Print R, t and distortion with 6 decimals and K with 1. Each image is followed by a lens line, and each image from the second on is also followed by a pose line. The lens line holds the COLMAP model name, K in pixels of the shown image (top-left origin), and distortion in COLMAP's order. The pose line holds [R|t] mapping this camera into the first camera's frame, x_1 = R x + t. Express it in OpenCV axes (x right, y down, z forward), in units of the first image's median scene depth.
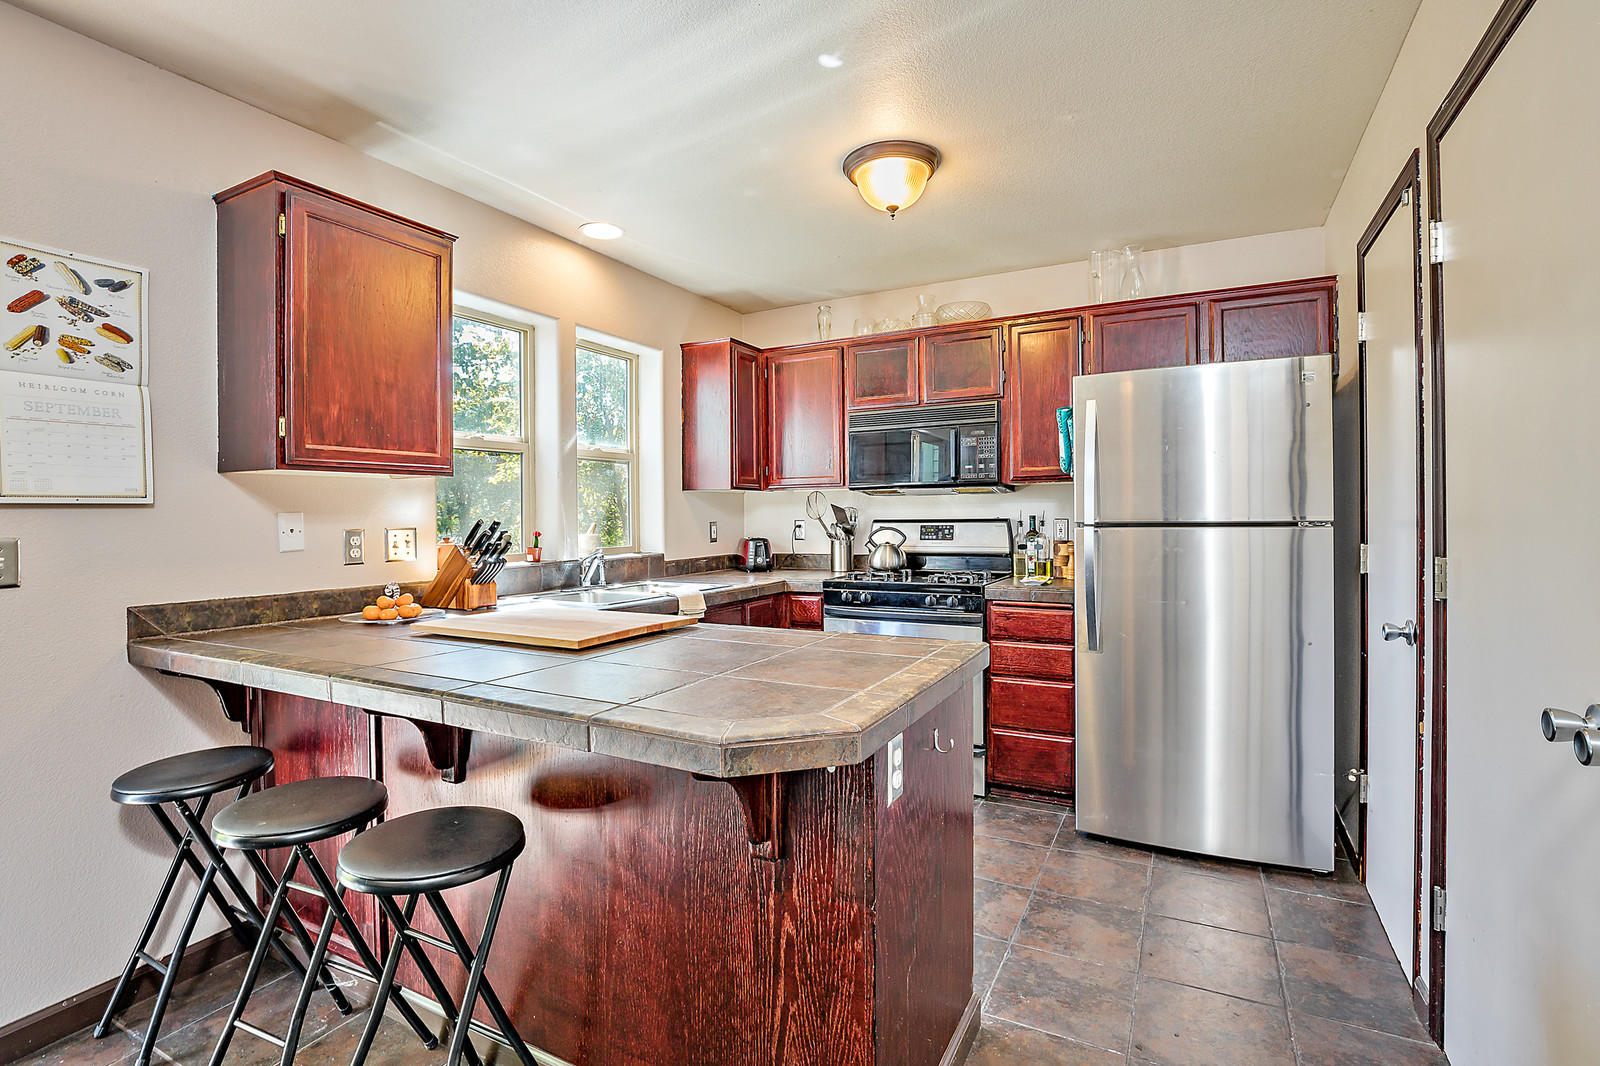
lens RADIAL K [[745.1, 0, 804.2], [0, 745.1, 518.7], [0, 0, 1]] dist [-0.037429, 0.008374]
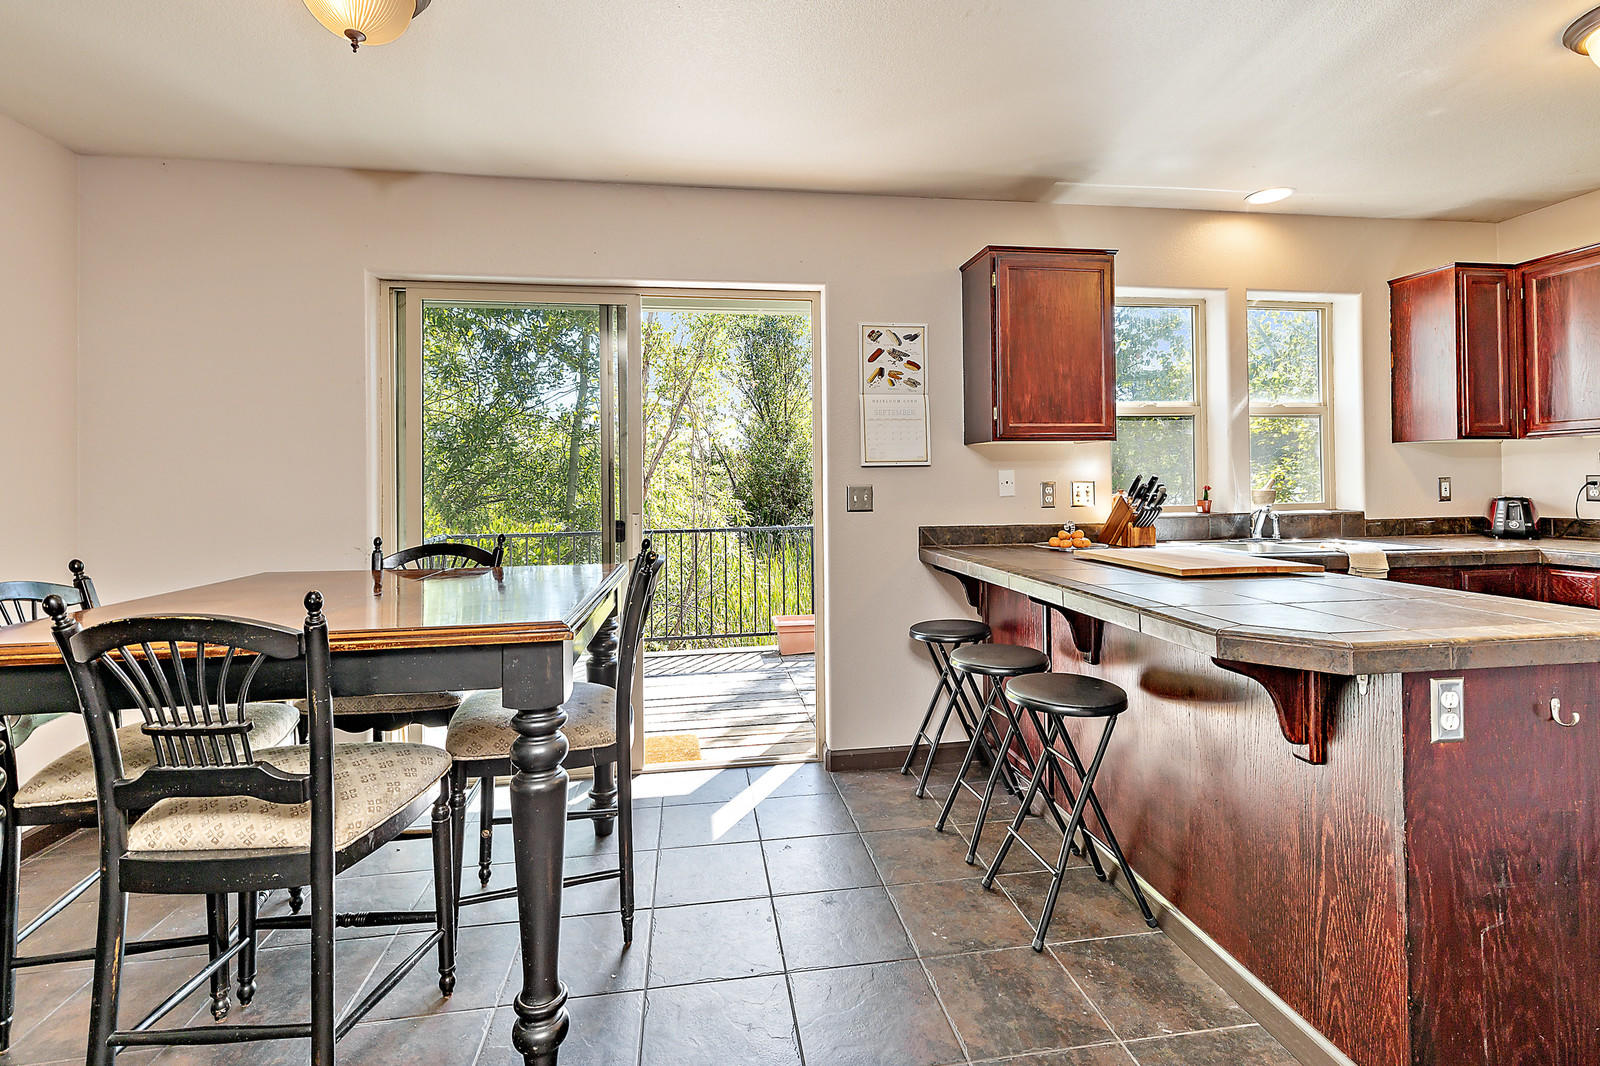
lens RADIAL K [[738.8, 0, 806.8], [0, 738.8, 474.7], [0, 0, 1]] dist [0.004467, -0.000505]
pose [[0.595145, -0.003730, -0.803610, 0.174047], [0.001238, 0.999992, -0.003725, 0.004386], [0.803617, 0.001222, 0.595145, -0.137762]]
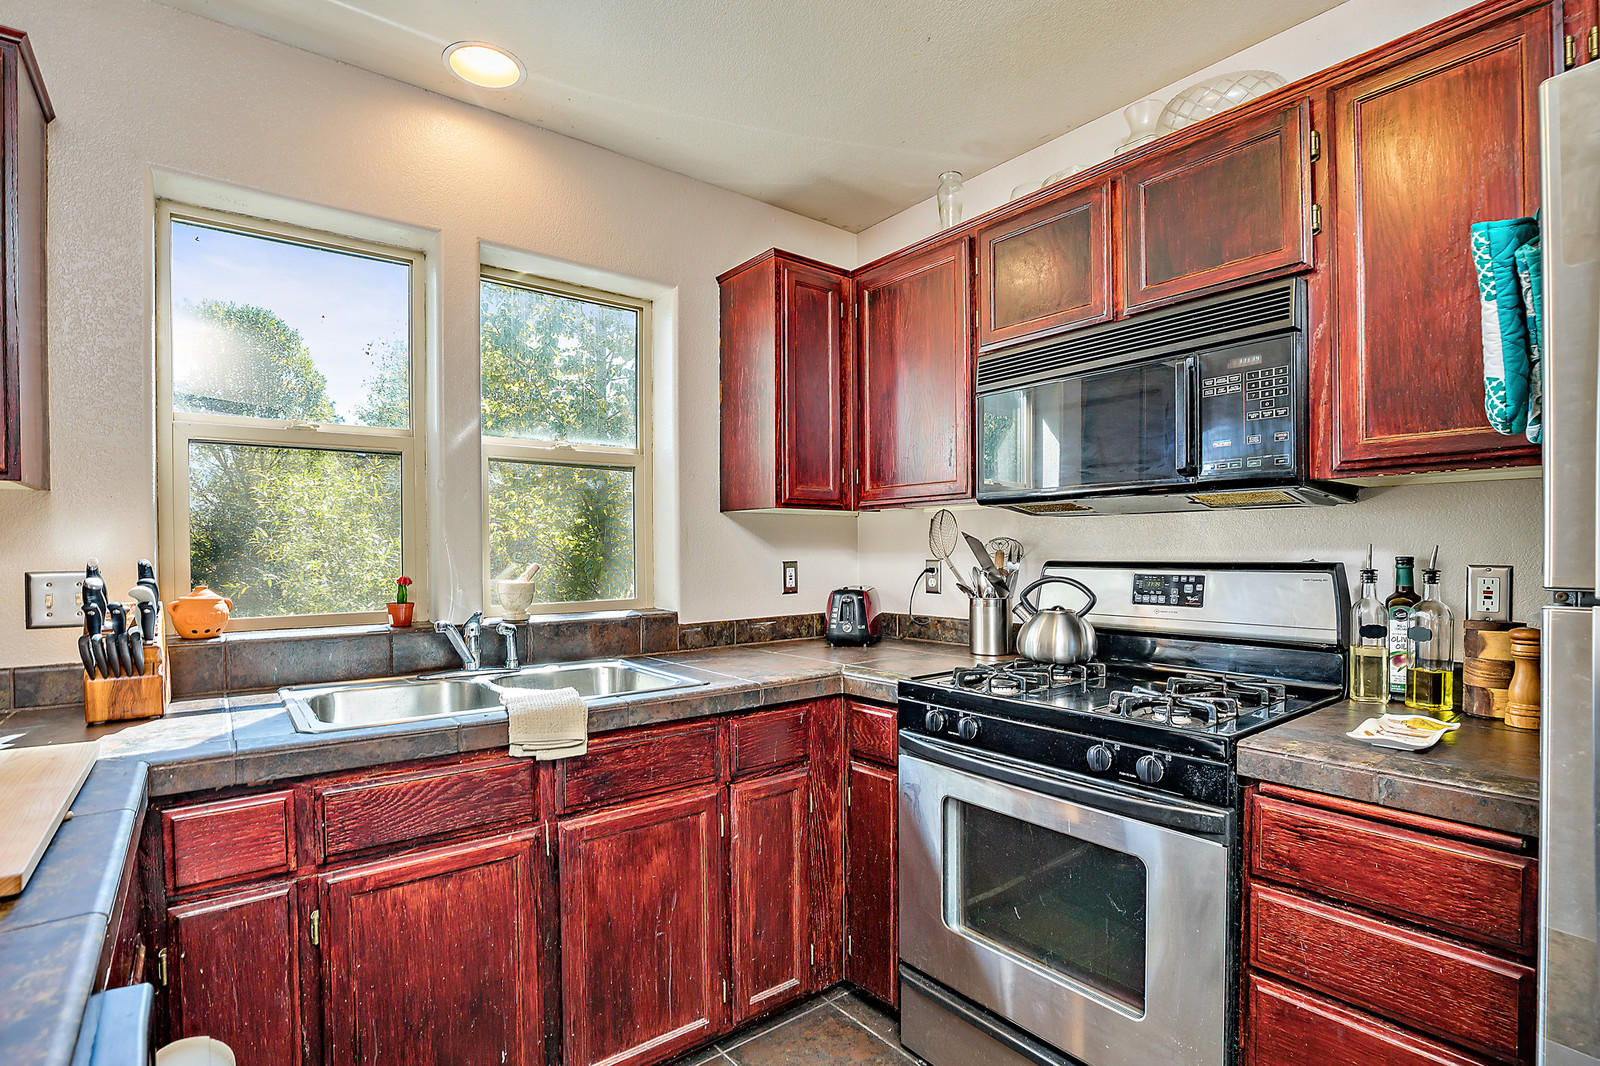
lens RADIAL K [[754.1, 0, 800.0], [0, 754.1, 557.1], [0, 0, 1]] dist [-0.025748, 0.000194]
pose [[0.913267, 0.009256, -0.407255, 0.199006], [-0.006203, 0.999942, 0.008818, -0.006956], [0.407313, -0.005527, 0.913272, 0.572867]]
